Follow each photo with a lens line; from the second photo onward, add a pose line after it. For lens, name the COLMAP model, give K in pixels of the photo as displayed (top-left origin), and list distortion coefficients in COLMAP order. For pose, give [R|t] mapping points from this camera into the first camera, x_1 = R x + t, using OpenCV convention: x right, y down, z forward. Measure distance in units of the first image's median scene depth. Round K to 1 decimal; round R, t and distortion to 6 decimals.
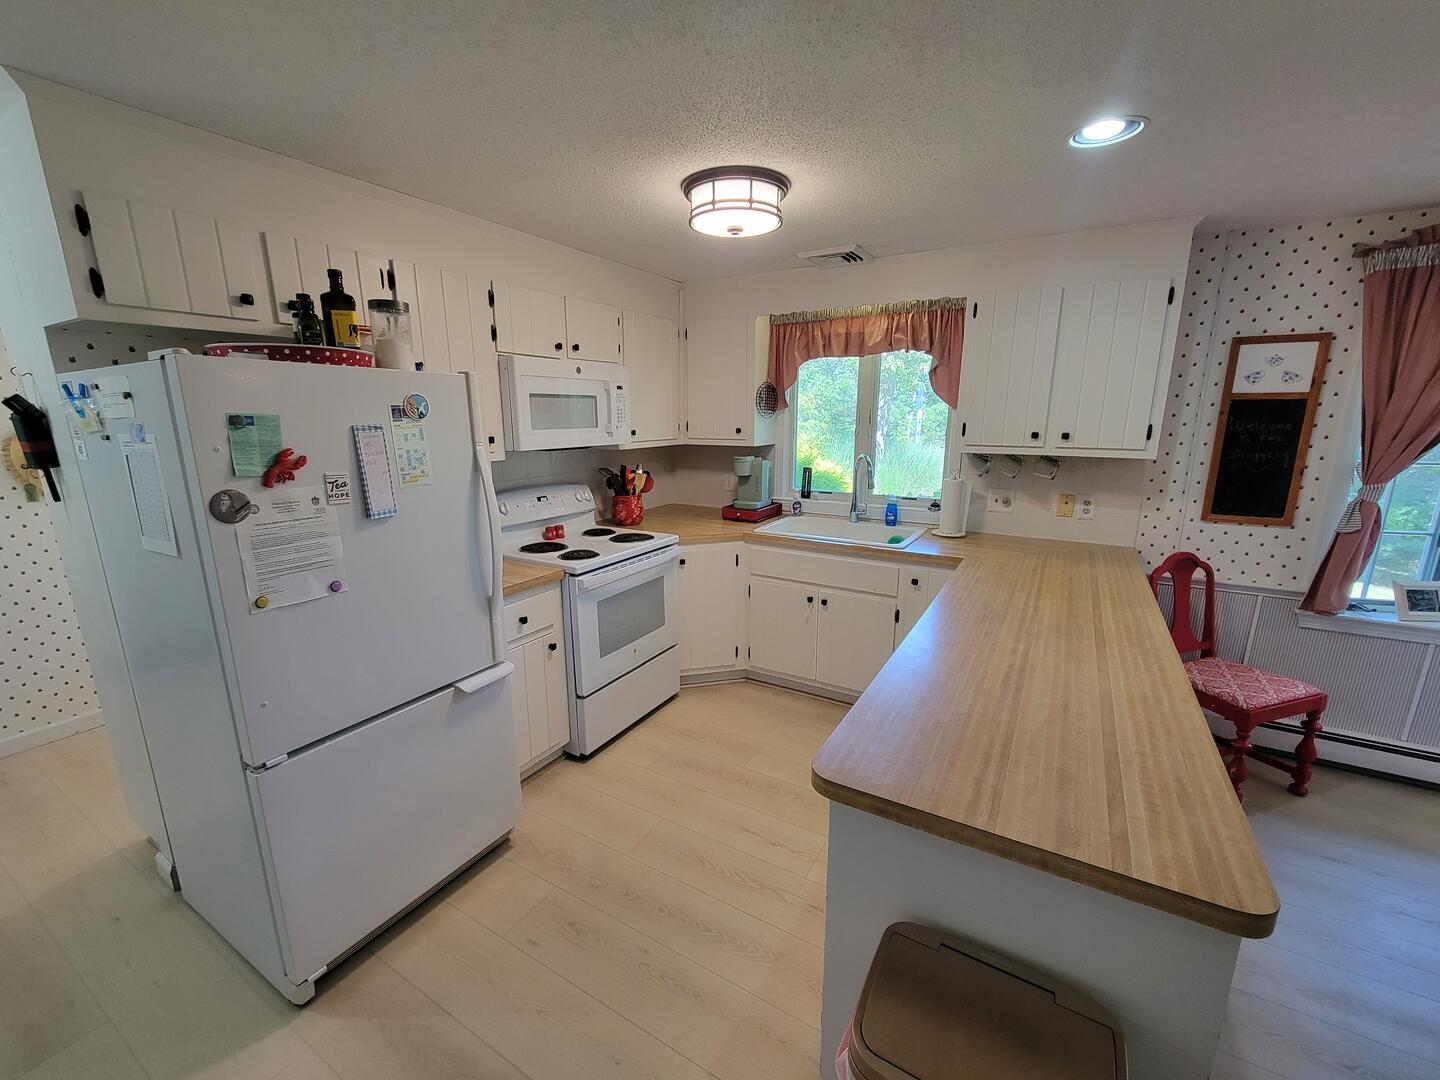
lens RADIAL K [[585.8, 0, 720.0], [0, 585.8, 540.0], [0, 0, 1]] dist [0.000498, 0.000079]
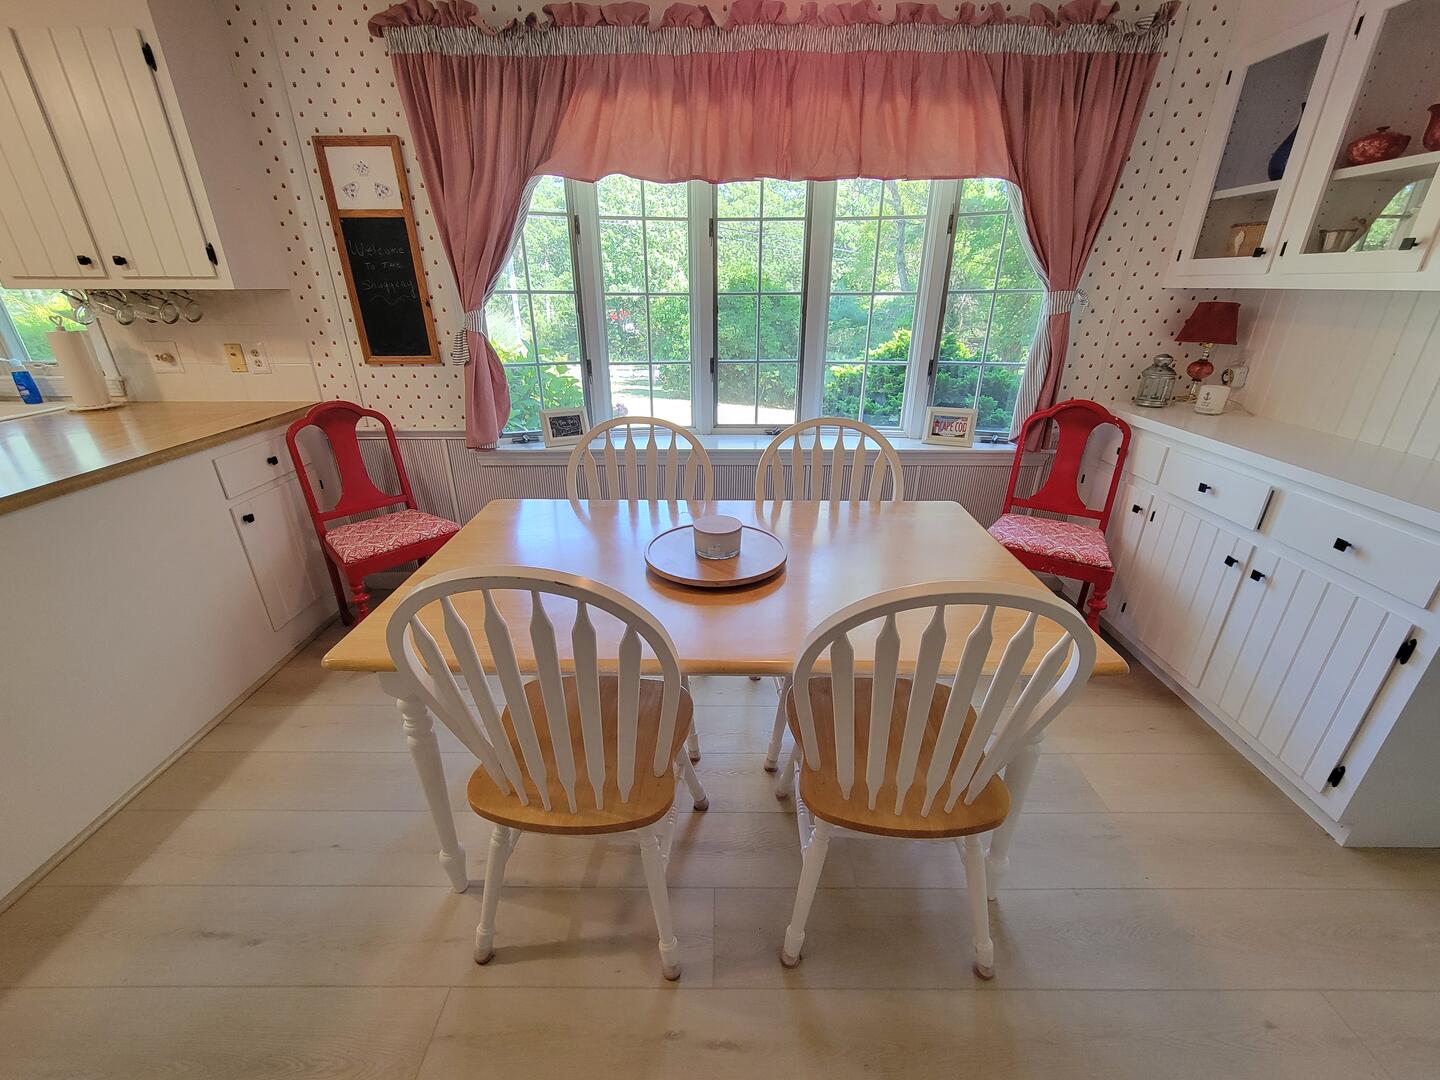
lens RADIAL K [[585.8, 0, 720.0], [0, 585.8, 540.0], [0, 0, 1]] dist [0.000498, 0.000079]
pose [[0.864264, -0.203078, 0.460225, 0.856888], [0.109863, 0.969005, 0.221267, 0.094078], [-0.490894, -0.140671, 0.859787, -0.094339]]
